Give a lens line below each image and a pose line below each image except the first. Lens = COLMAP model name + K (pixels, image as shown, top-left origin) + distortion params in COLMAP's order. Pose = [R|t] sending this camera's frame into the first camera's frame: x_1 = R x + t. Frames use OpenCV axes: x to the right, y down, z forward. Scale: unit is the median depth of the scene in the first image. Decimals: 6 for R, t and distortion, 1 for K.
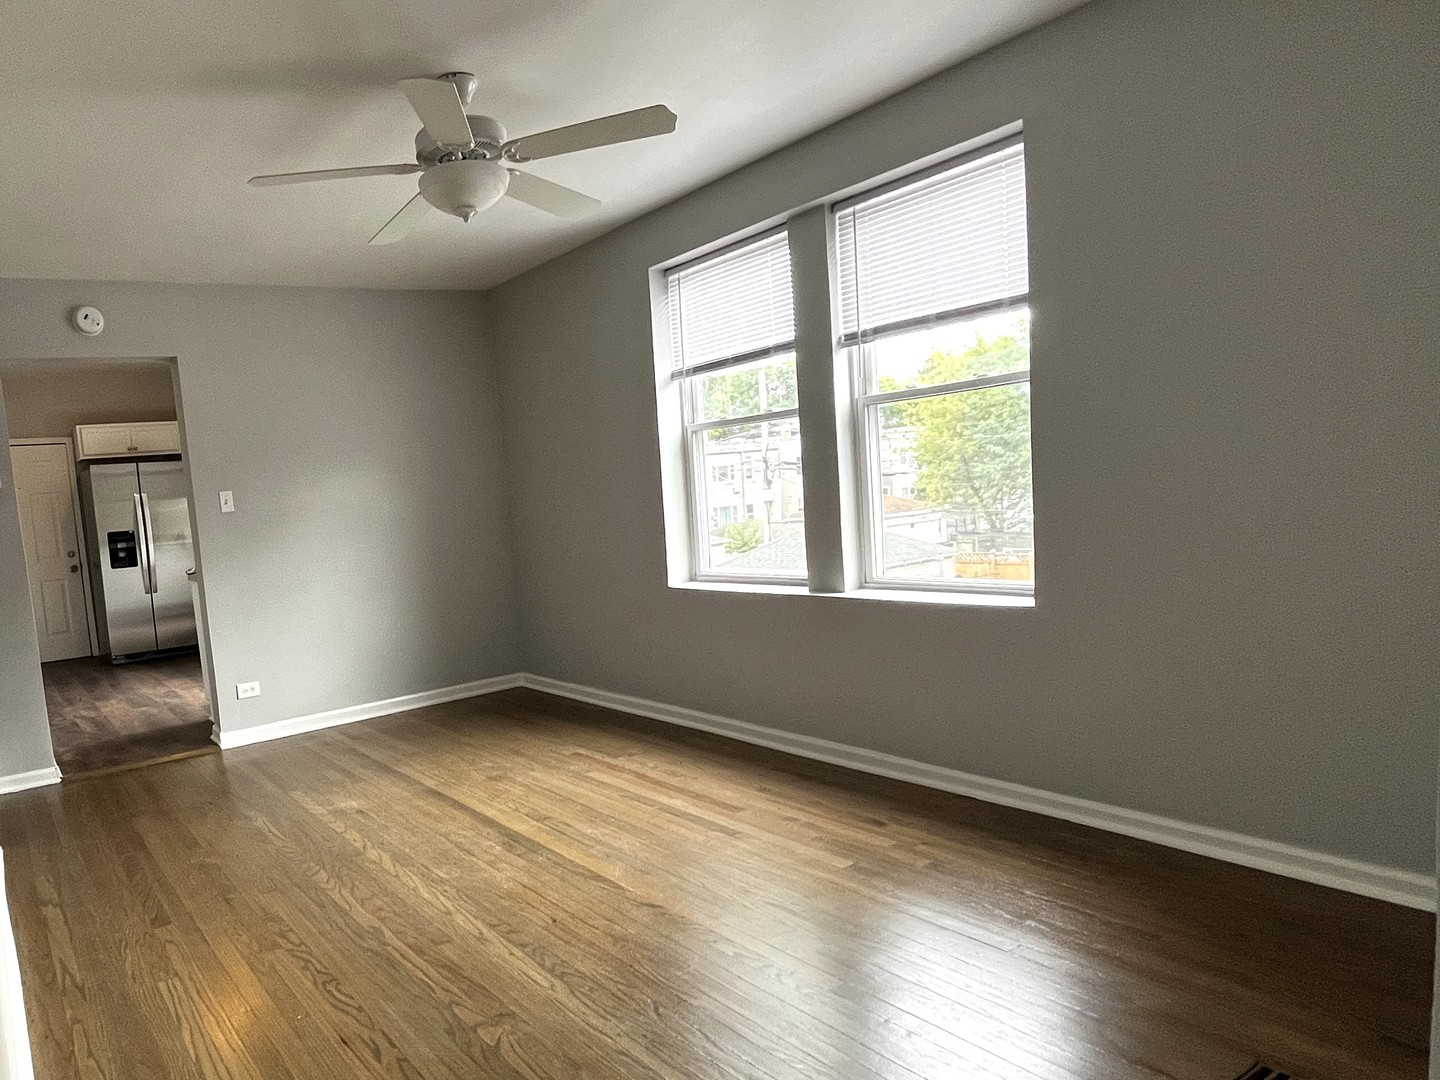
lens RADIAL K [[578.5, 0, 709.2], [0, 578.5, 534.8], [0, 0, 1]] dist [0.000451, 0.000065]
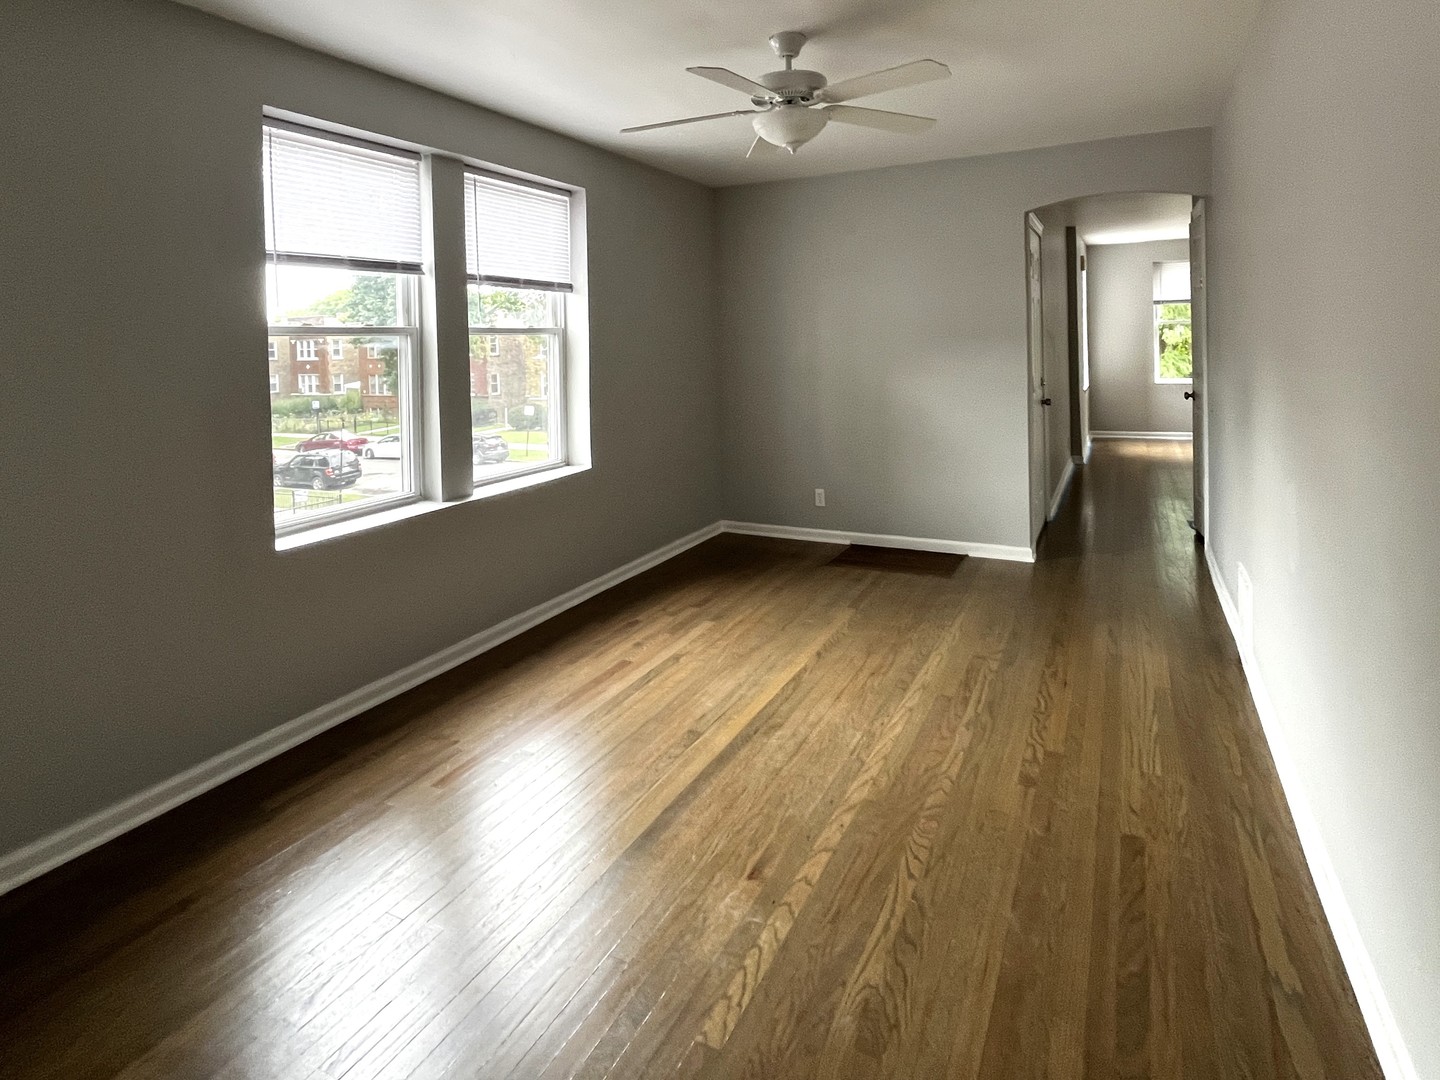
lens RADIAL K [[578.5, 0, 709.2], [0, 578.5, 534.8], [0, 0, 1]] dist [0.000451, 0.000065]
pose [[-0.026573, -0.250772, 0.967681, -1.345306], [0.108747, 0.961553, 0.252170, 0.046220], [-0.993714, 0.111934, 0.001719, 1.296929]]
